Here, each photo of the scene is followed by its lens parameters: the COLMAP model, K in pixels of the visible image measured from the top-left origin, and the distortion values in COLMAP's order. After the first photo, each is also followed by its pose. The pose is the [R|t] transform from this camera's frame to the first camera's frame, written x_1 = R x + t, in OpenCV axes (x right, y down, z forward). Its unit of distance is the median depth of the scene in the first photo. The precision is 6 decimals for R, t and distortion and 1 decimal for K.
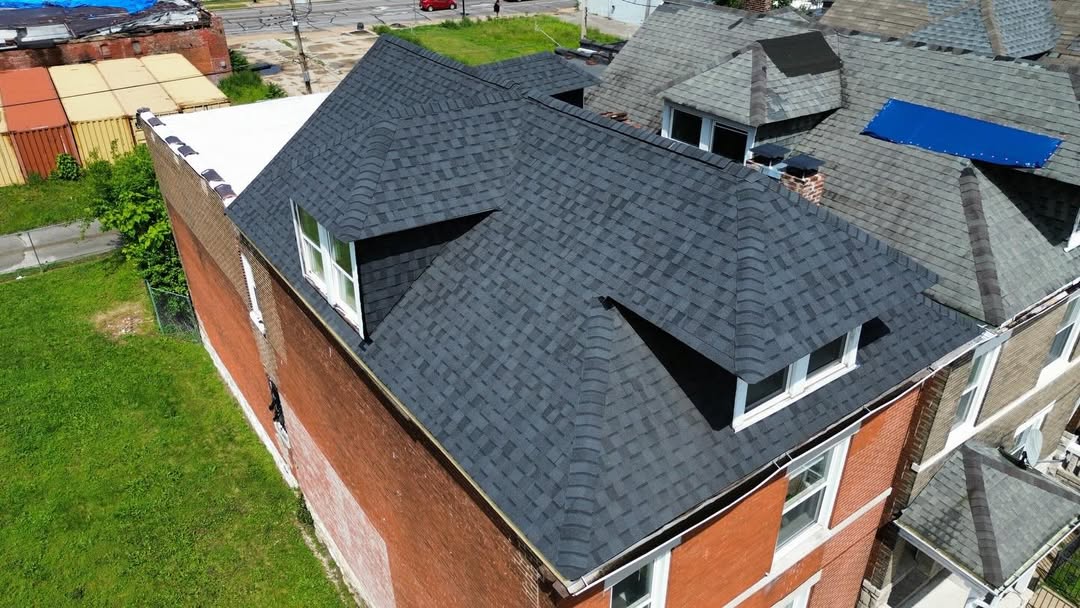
lens RADIAL K [[770.7, 0, 541.6], [0, 770.7, 303.4], [0, 0, 1]] dist [0.034048, -0.022742]
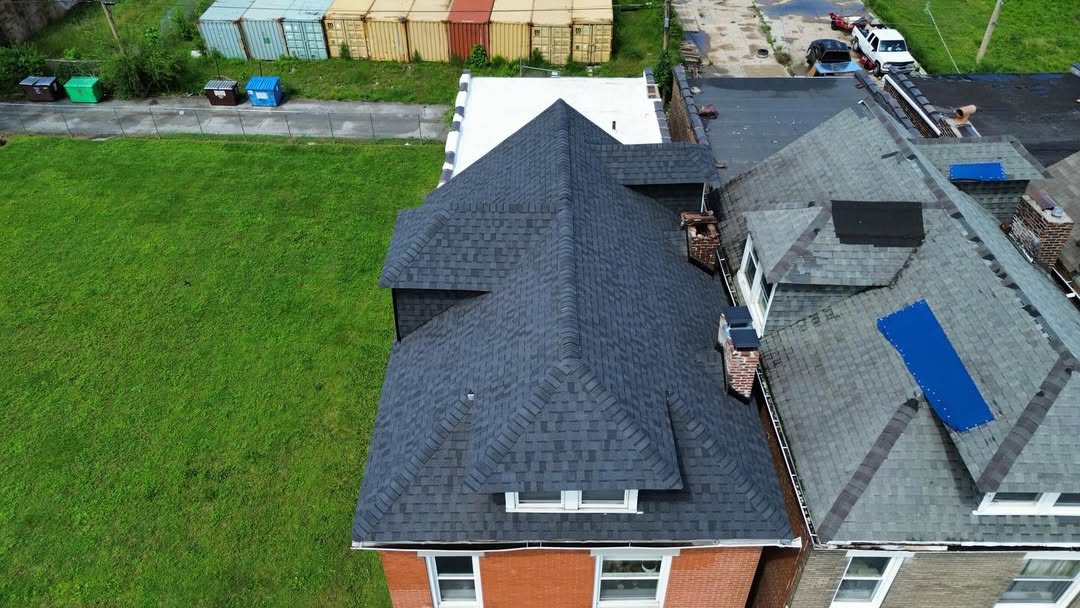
lens RADIAL K [[770.7, 0, 541.7], [0, 770.7, 302.9], [0, 0, 1]] dist [0.034048, -0.022742]
pose [[0.810071, 0.374207, -0.451390, 0.528068], [-0.294620, 0.925392, 0.238430, -0.371420], [0.506935, -0.060157, 0.859882, -0.144016]]
